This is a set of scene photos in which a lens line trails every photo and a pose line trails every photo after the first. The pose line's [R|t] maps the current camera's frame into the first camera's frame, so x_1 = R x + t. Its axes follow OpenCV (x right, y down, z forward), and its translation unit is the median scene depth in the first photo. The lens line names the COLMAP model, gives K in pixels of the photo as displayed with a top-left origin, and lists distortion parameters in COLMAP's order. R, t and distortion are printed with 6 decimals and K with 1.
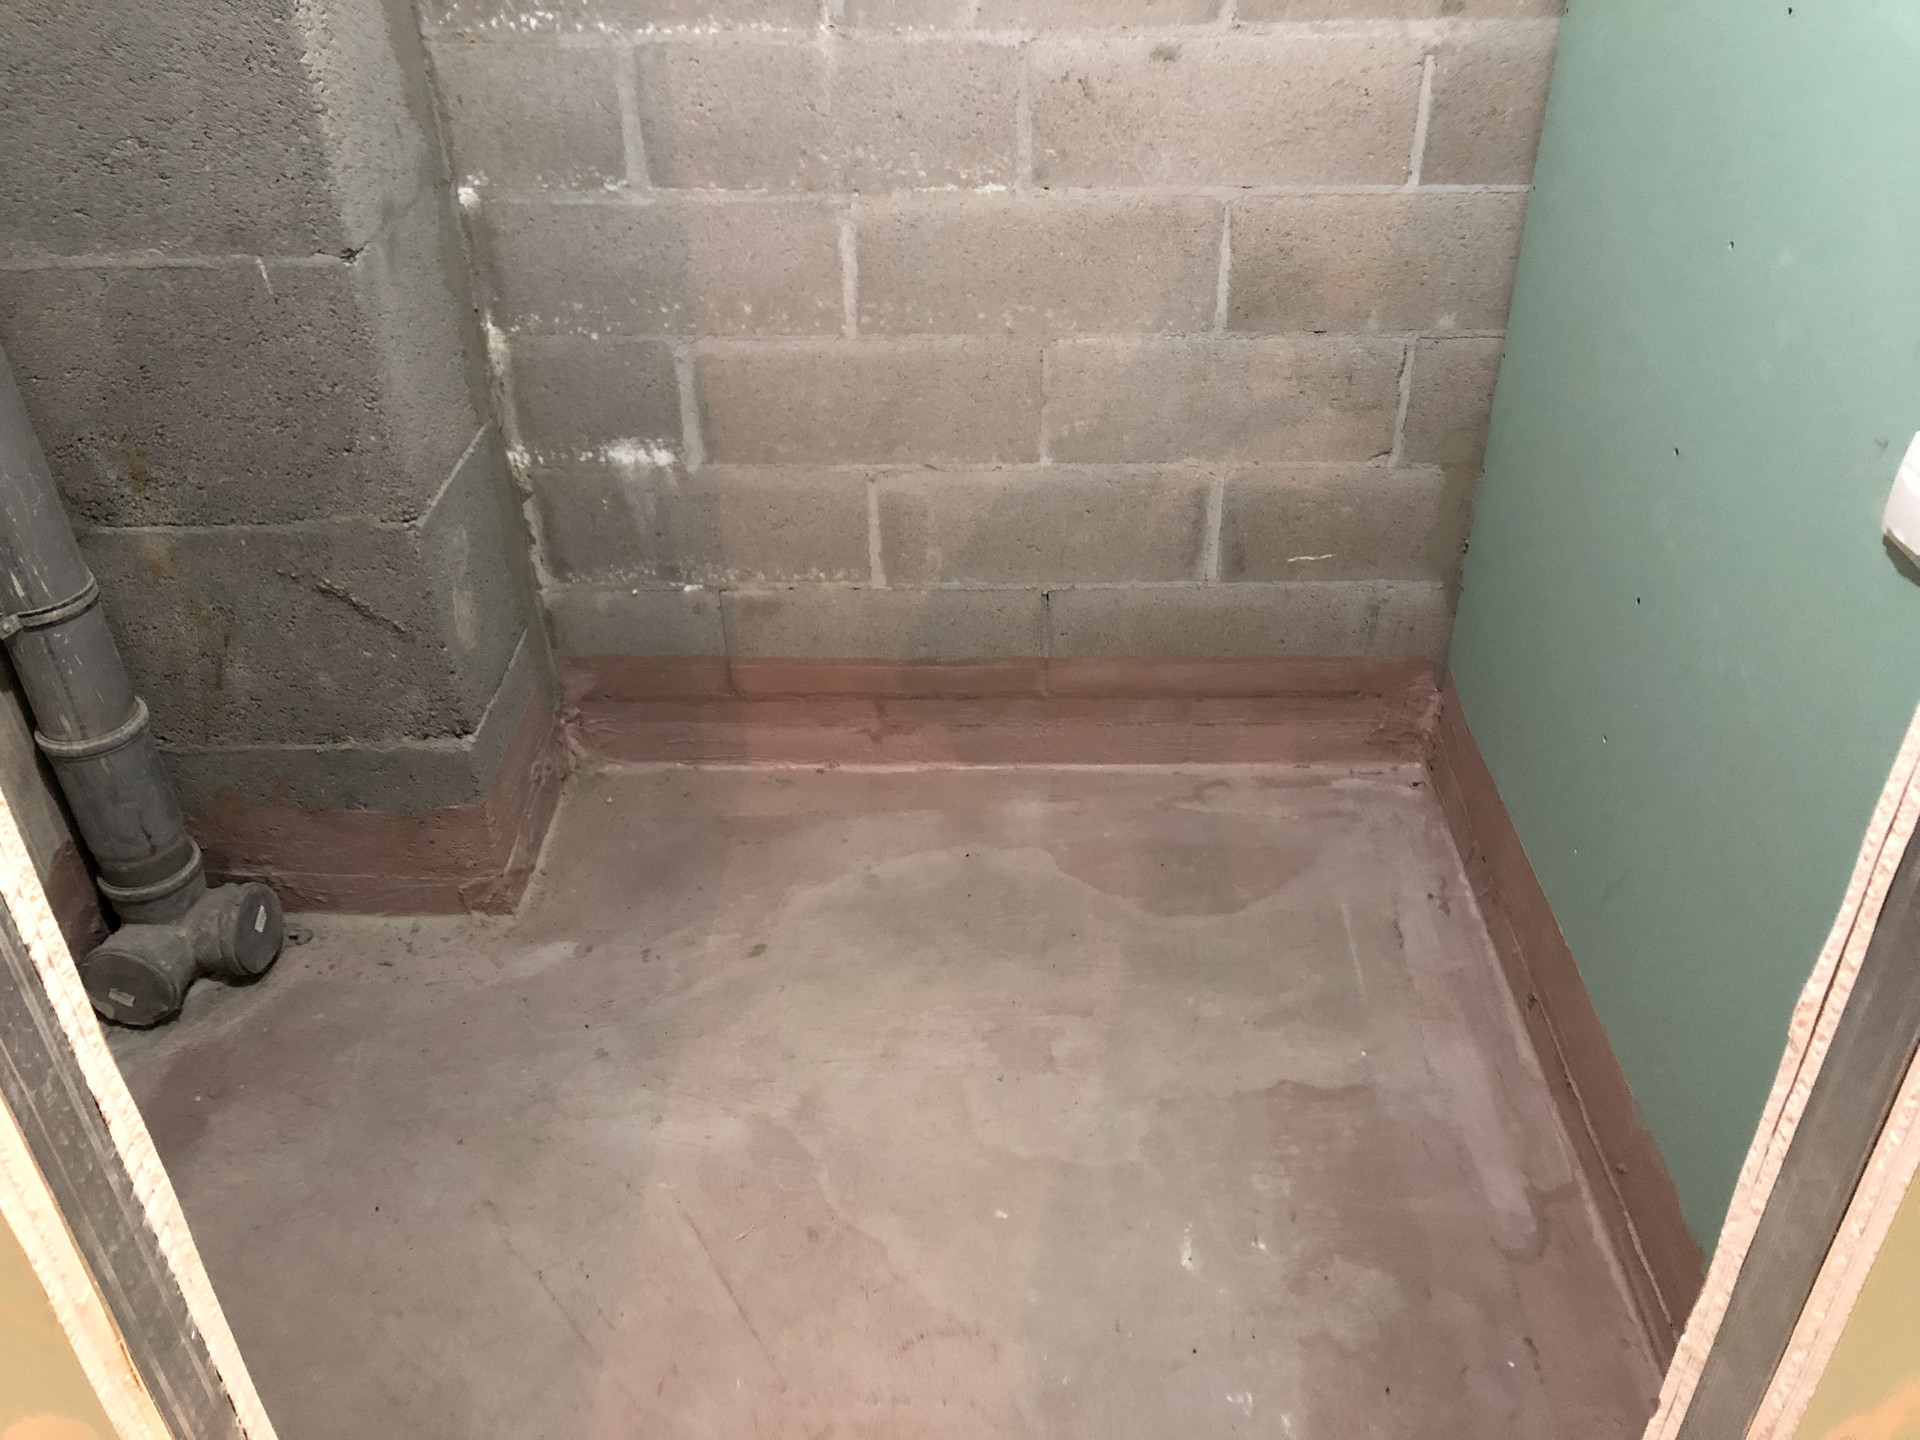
lens RADIAL K [[1560.4, 0, 968.1], [0, 1560.4, 696.8], [0, 0, 1]] dist [0.043998, -0.053497]
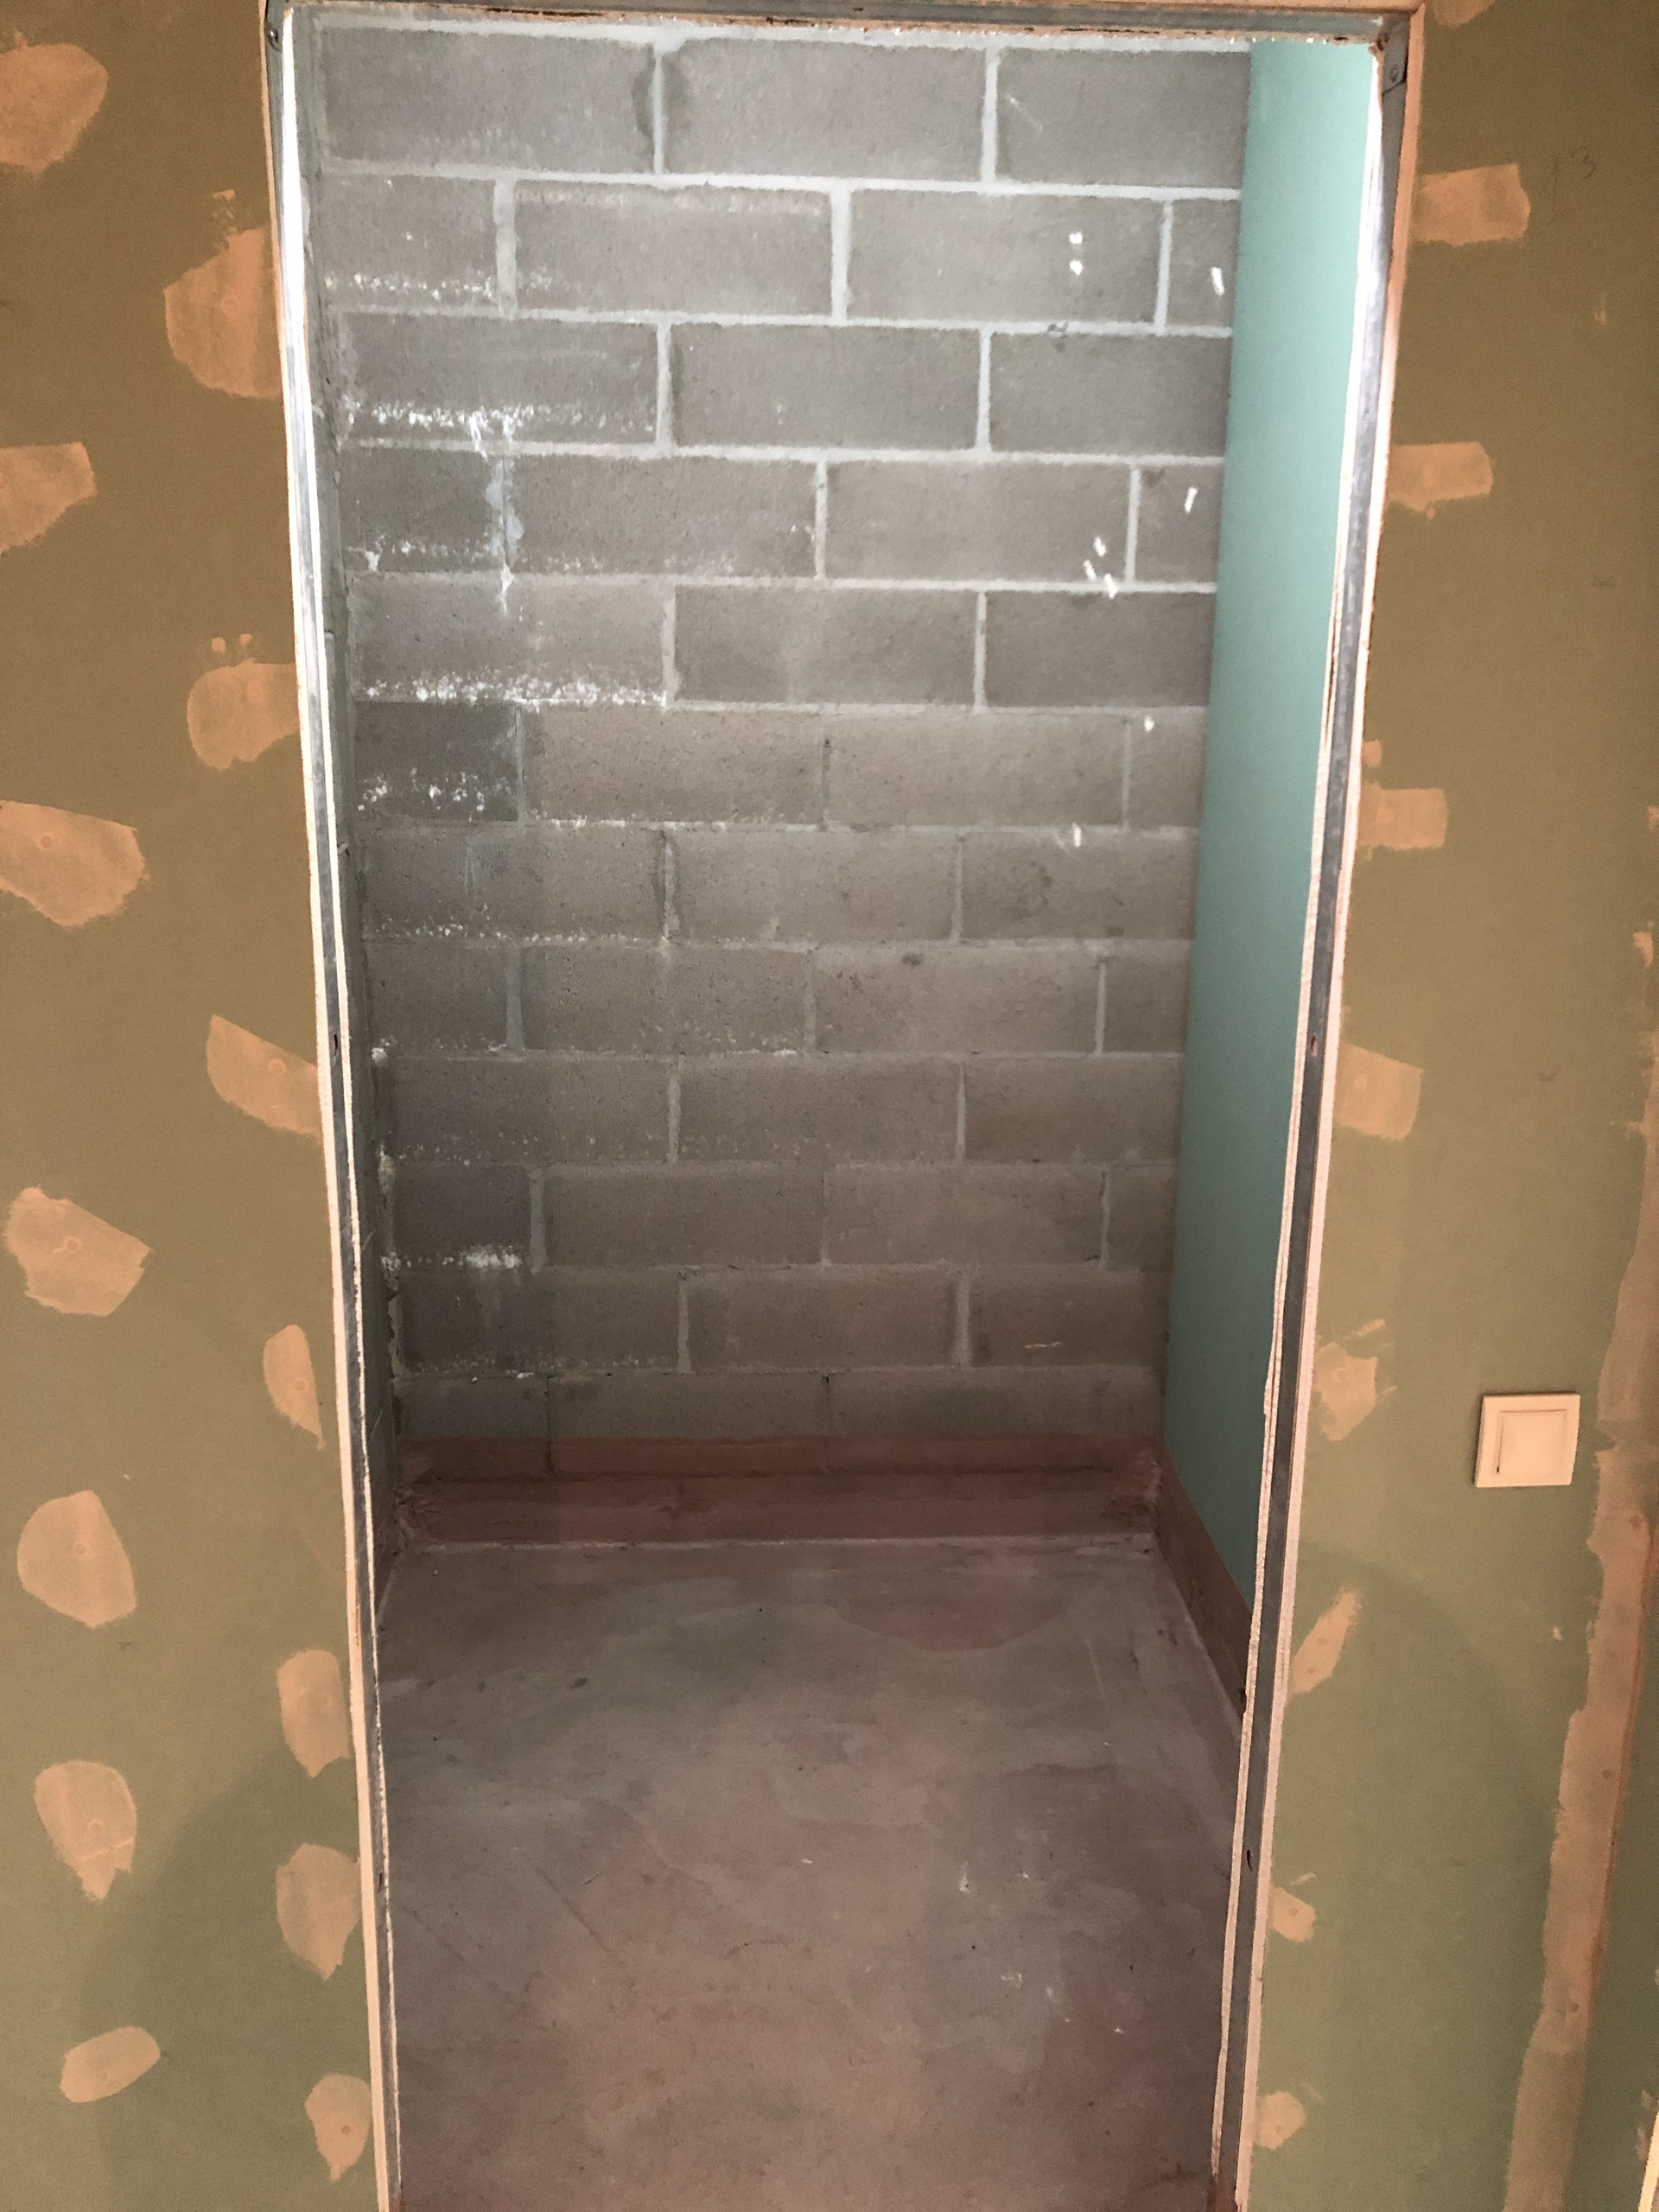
lens RADIAL K [[1797.8, 0, 828.2], [0, 1797.8, 1086.7], [0, 0, 1]] dist [0.043998, -0.053497]
pose [[0.996873, 0.010019, 0.078380, -0.065285], [0.016090, 0.945409, -0.325487, 0.191352], [-0.077362, 0.325731, 0.942292, -0.408738]]
